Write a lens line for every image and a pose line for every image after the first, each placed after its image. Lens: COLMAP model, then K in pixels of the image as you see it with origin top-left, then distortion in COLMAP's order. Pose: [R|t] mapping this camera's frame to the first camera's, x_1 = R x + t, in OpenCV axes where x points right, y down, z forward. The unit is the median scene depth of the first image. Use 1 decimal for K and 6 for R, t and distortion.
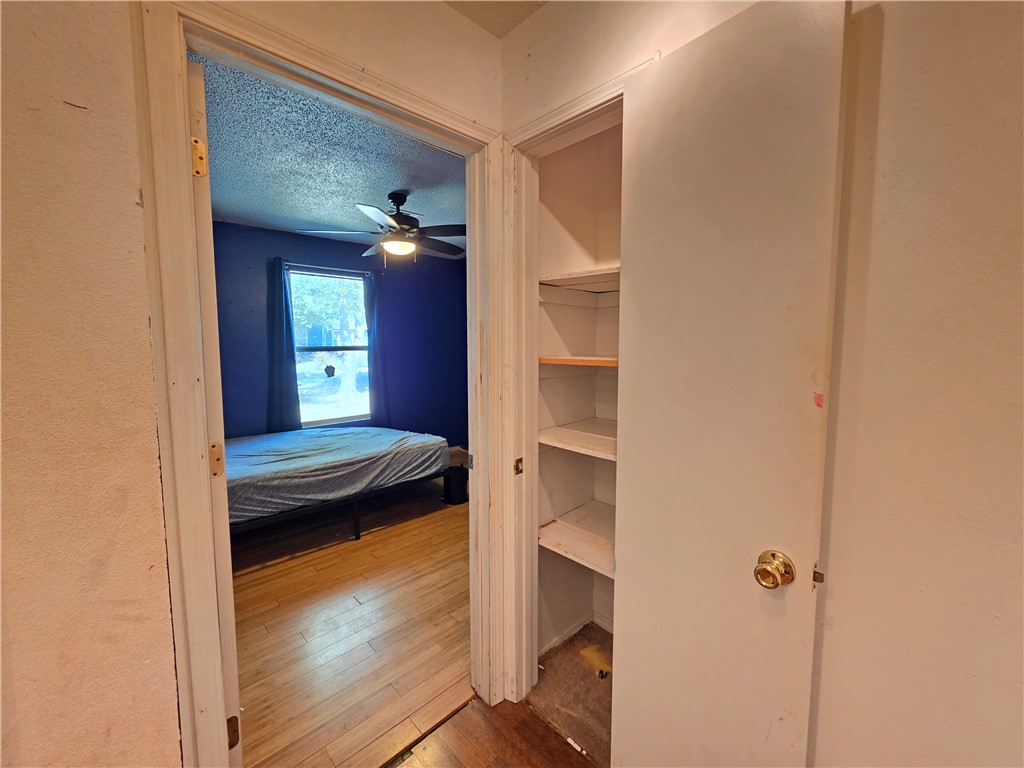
lens RADIAL K [[412.8, 0, 512.3], [0, 412.8, 380.2], [0, 0, 1]] dist [-0.002902, -0.000372]
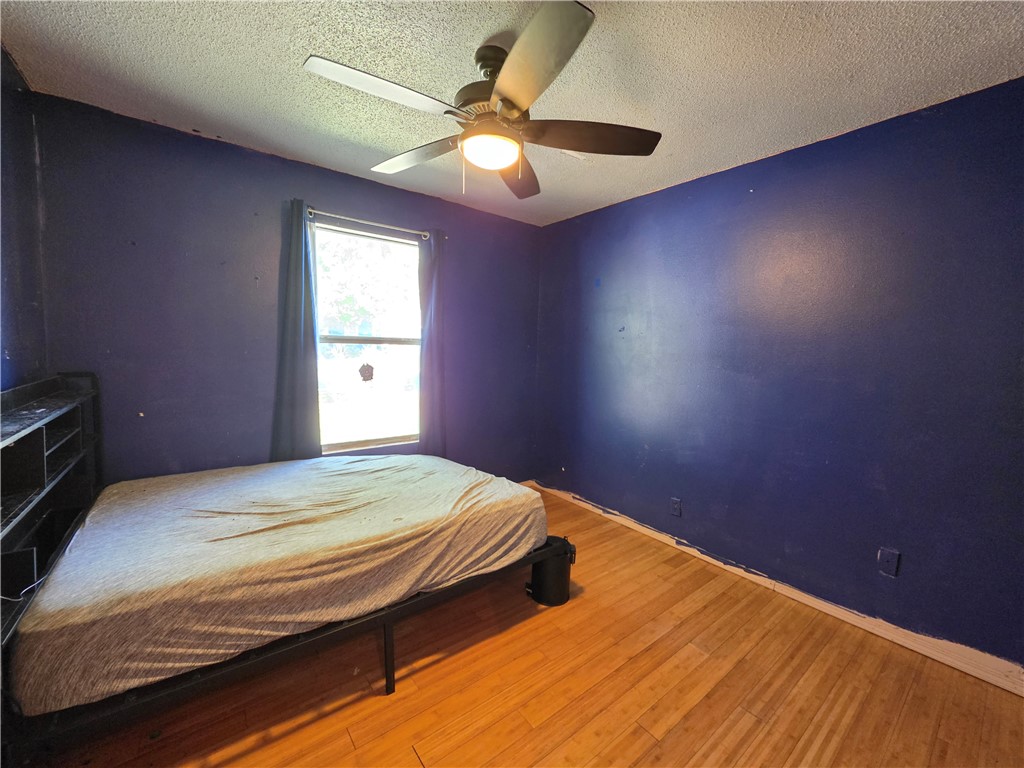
lens RADIAL K [[412.8, 0, 511.6], [0, 412.8, 379.3], [0, 0, 1]] dist [-0.002902, -0.000372]
pose [[0.993581, 0.045810, -0.103429, -0.178554], [-0.046840, 0.998874, -0.007551, -0.023507], [0.102966, 0.012347, 0.994608, 0.472376]]
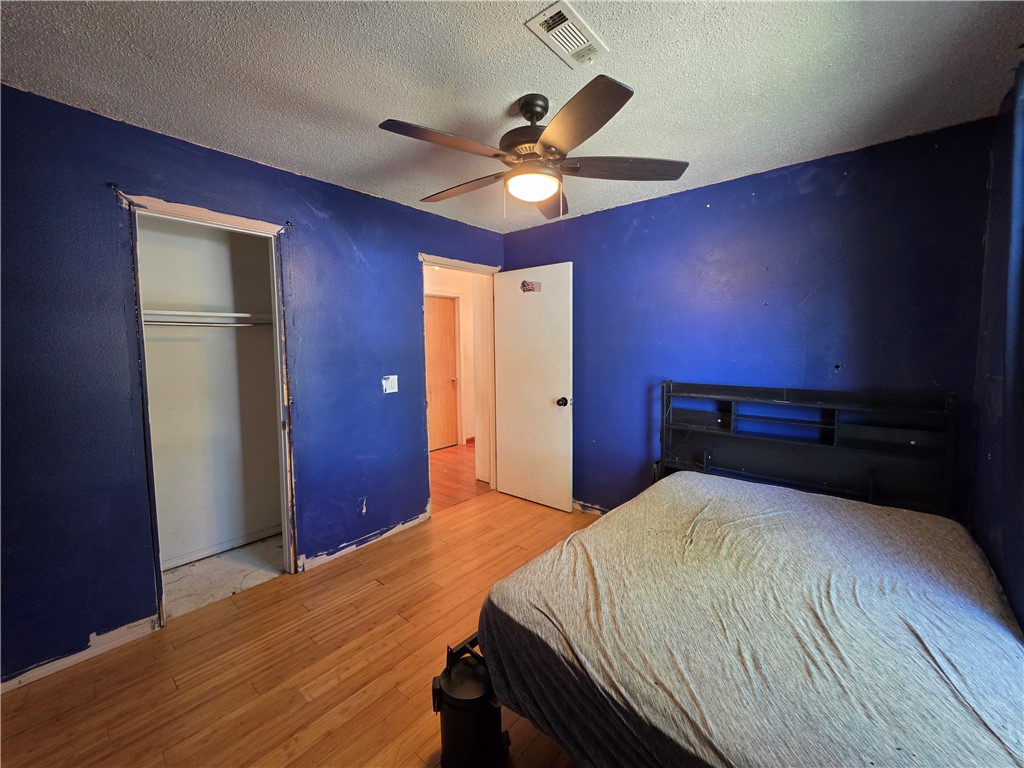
lens RADIAL K [[412.8, 0, 511.9], [0, 412.8, 378.9], [0, 0, 1]] dist [-0.002902, -0.000372]
pose [[-0.994624, 0.026545, -0.100097, -0.178262], [0.009283, 0.985551, 0.169125, -0.147283], [0.103140, 0.167286, -0.980499, 1.612436]]
